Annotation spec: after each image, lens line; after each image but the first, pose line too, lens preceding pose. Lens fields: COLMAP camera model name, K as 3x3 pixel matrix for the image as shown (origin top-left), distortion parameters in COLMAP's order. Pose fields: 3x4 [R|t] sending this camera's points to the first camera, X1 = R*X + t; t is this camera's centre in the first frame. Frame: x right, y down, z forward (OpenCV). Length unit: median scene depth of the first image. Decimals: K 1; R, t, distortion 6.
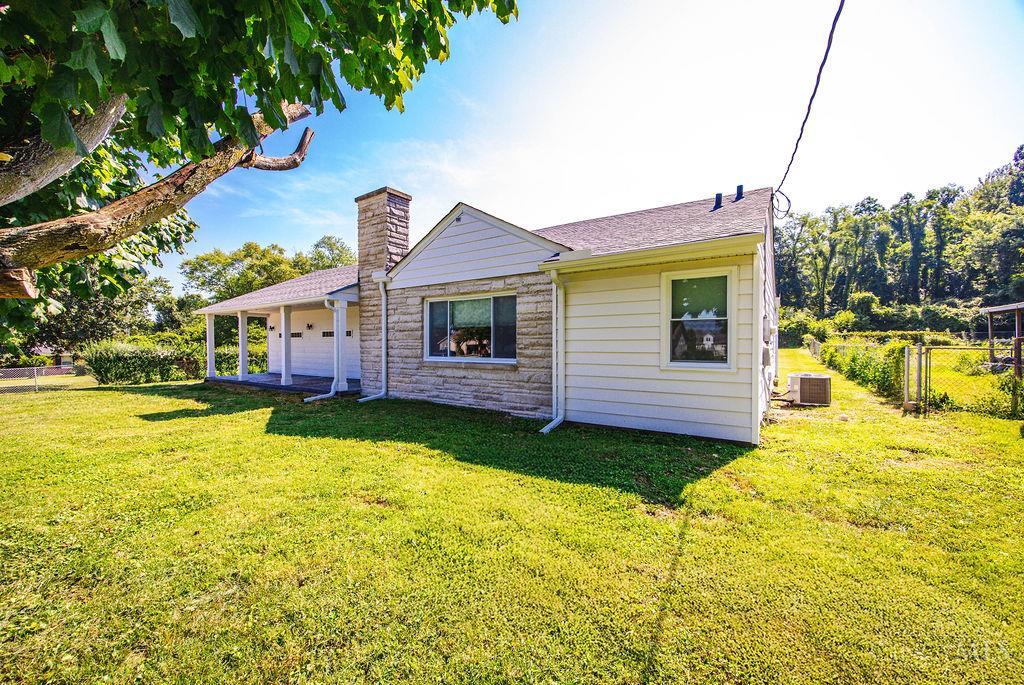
lens RADIAL K [[409.3, 0, 508.6], [0, 409.3, 350.1], [0, 0, 1]] dist [-0.001109, 0.000095]
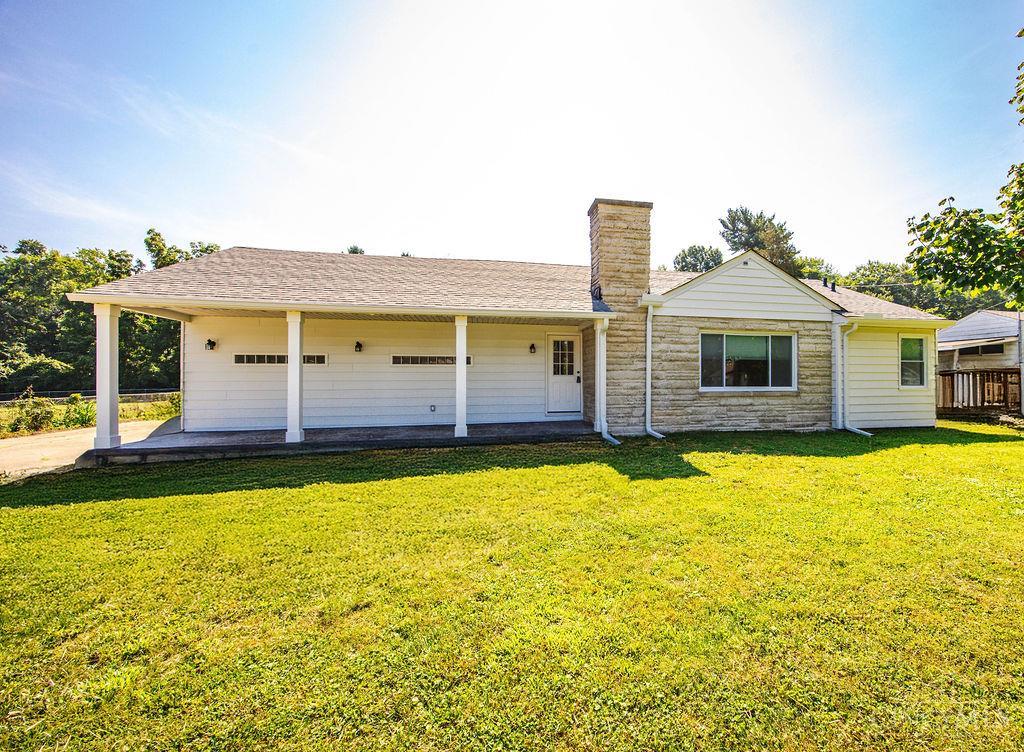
lens RADIAL K [[411.9, 0, 562.0], [0, 411.9, 375.2], [0, 0, 1]] dist [-0.001948, -0.000077]
pose [[0.674753, 0.013038, 0.737928, -1.281002], [0.011807, 0.999525, -0.028455, 0.012435], [-0.737949, 0.027913, 0.674279, 0.617657]]
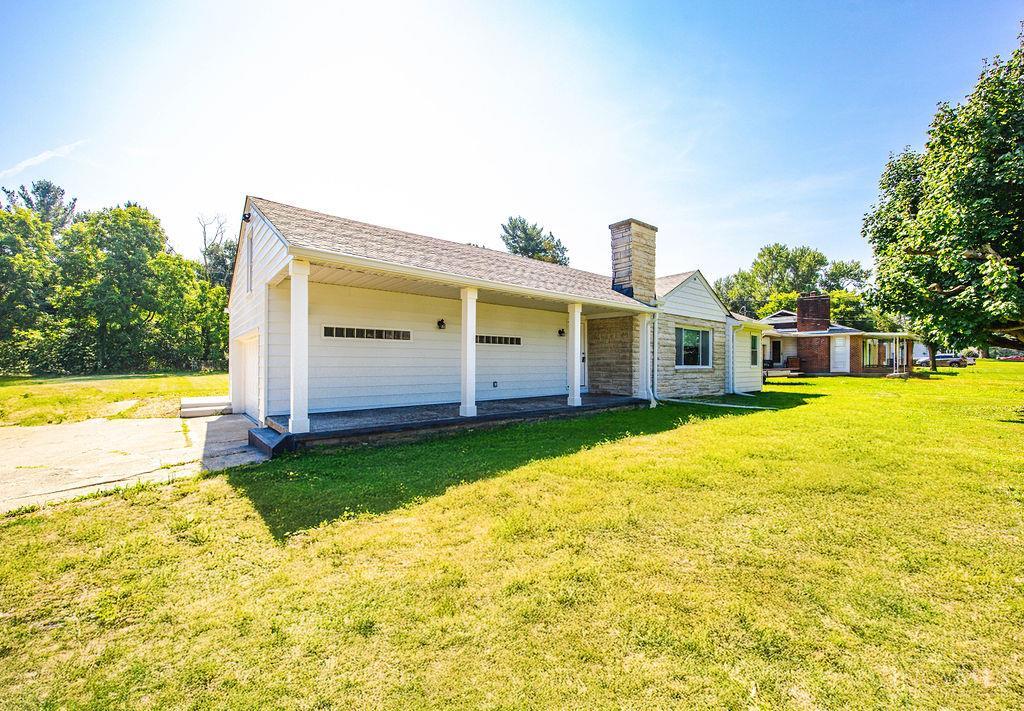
lens RADIAL K [[392.6, 0, 500.9], [0, 392.6, 360.1], [0, 0, 1]] dist [0.000586, -0.000026]
pose [[0.279726, 0.016147, 0.959944, -1.791521], [0.012863, 0.999706, -0.020563, 0.018301], [-0.959994, 0.018100, 0.279436, 1.298464]]
